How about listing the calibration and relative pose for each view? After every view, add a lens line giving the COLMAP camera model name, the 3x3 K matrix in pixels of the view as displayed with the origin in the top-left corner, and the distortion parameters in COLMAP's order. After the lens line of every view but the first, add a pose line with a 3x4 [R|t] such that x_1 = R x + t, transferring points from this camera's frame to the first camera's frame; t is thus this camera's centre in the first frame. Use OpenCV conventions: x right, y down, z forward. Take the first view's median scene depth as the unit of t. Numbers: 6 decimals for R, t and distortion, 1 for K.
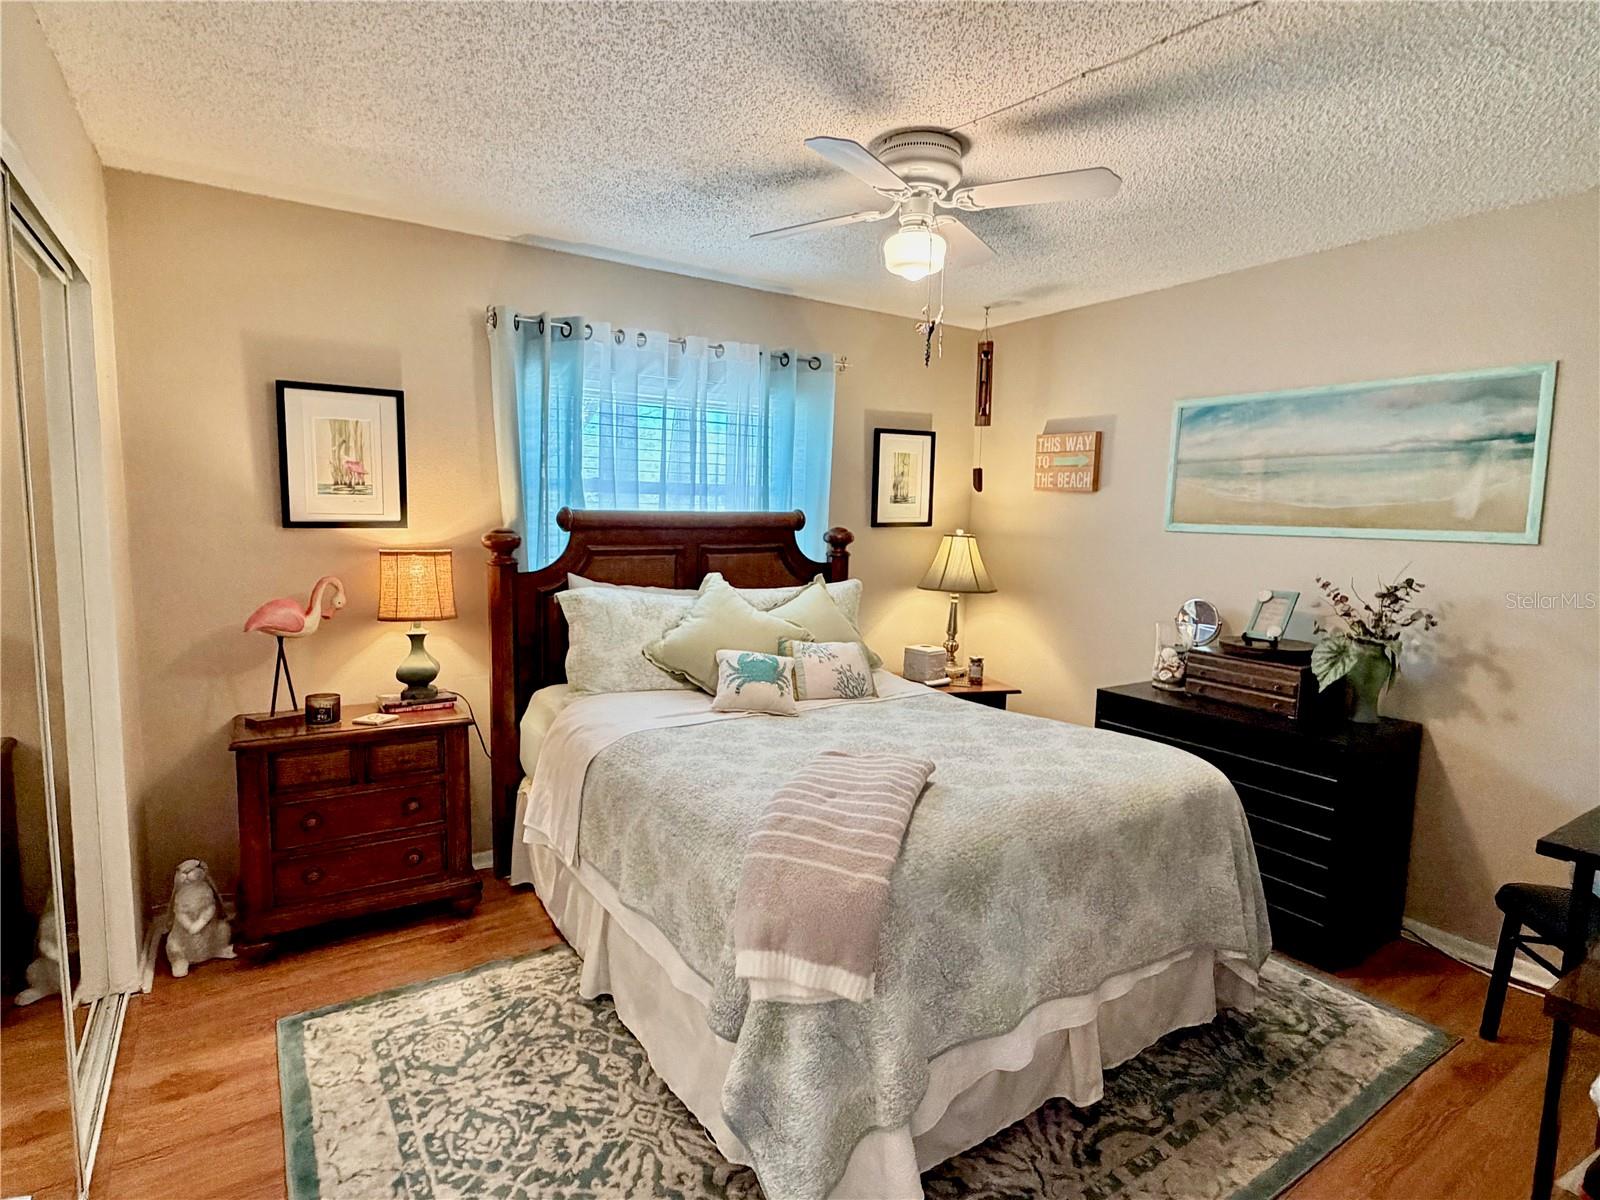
lens RADIAL K [[853.3, 0, 800.2], [0, 853.3, 610.9], [0, 0, 1]] dist [0.000289, -0.001786]
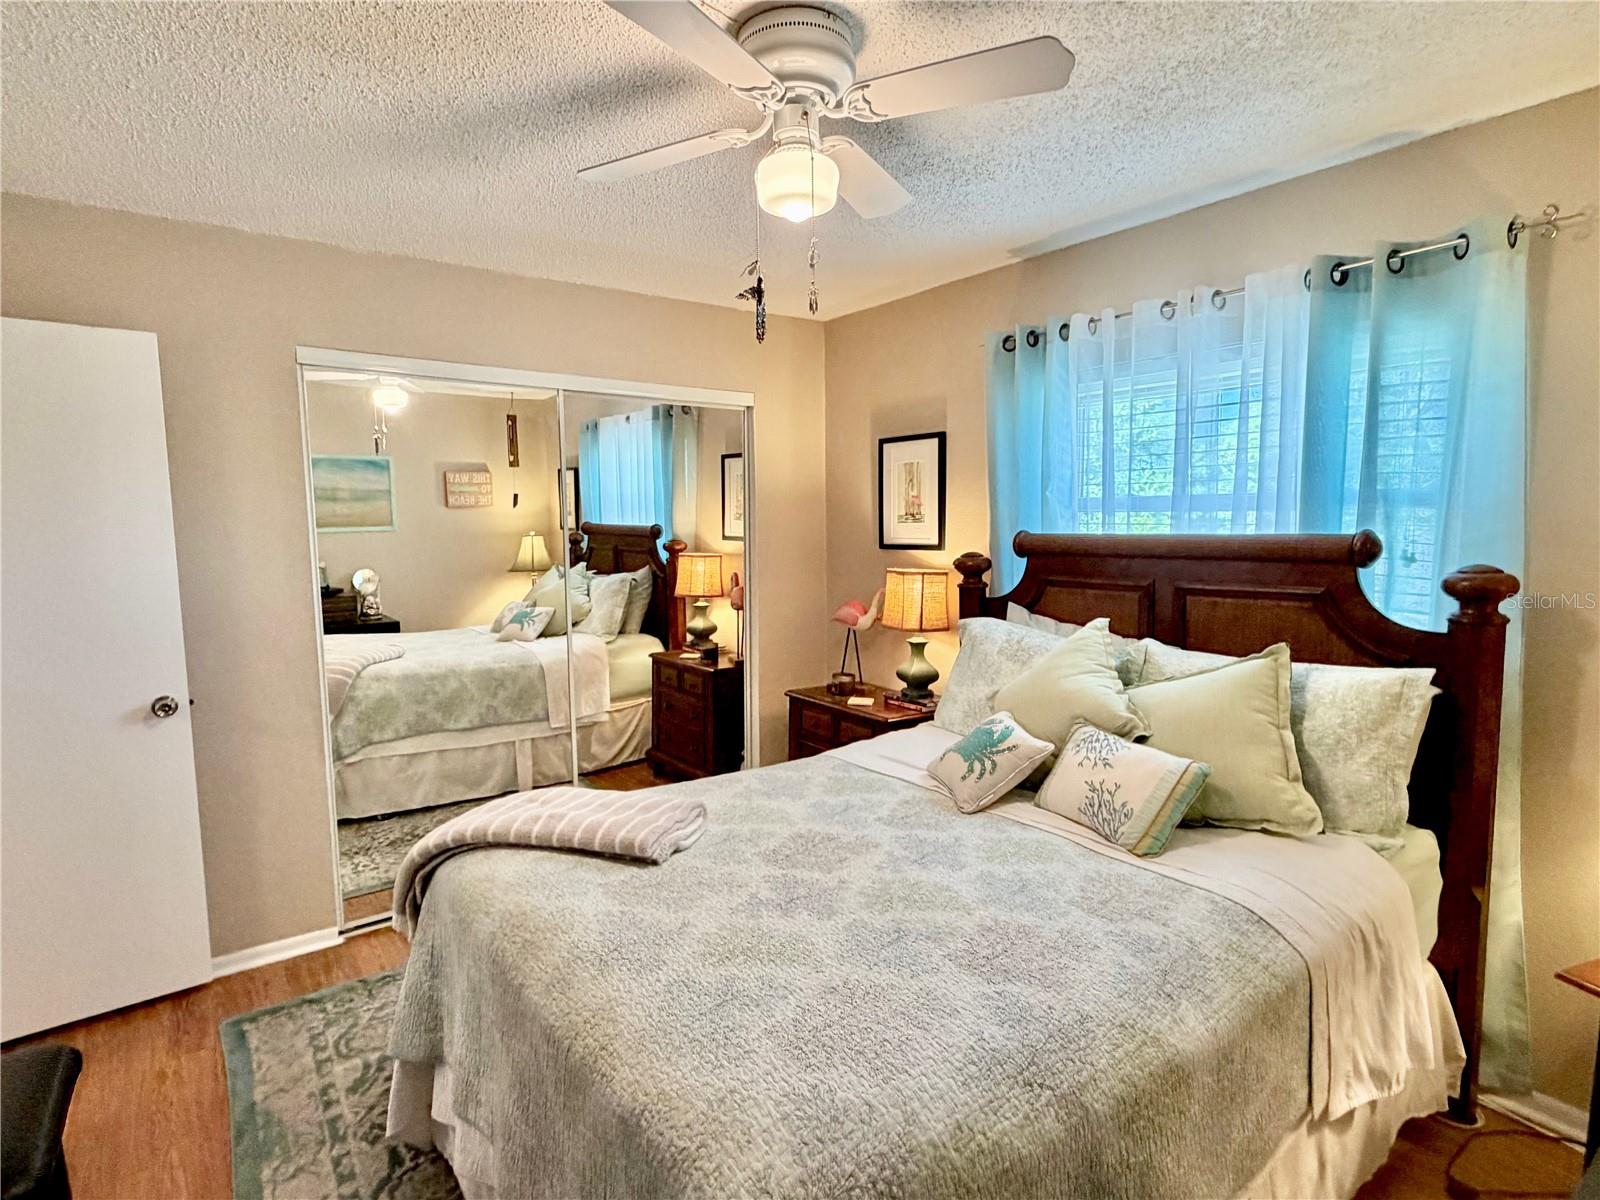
lens RADIAL K [[863.9, 0, 803.7], [0, 863.9, 603.7], [0, 0, 1]] dist [0.004255, -0.000009]
pose [[0.036856, 0.076054, -0.996422, 0.713611], [-0.107013, 0.991667, 0.071732, -0.093302], [0.993574, 0.103986, 0.044687, 0.801659]]
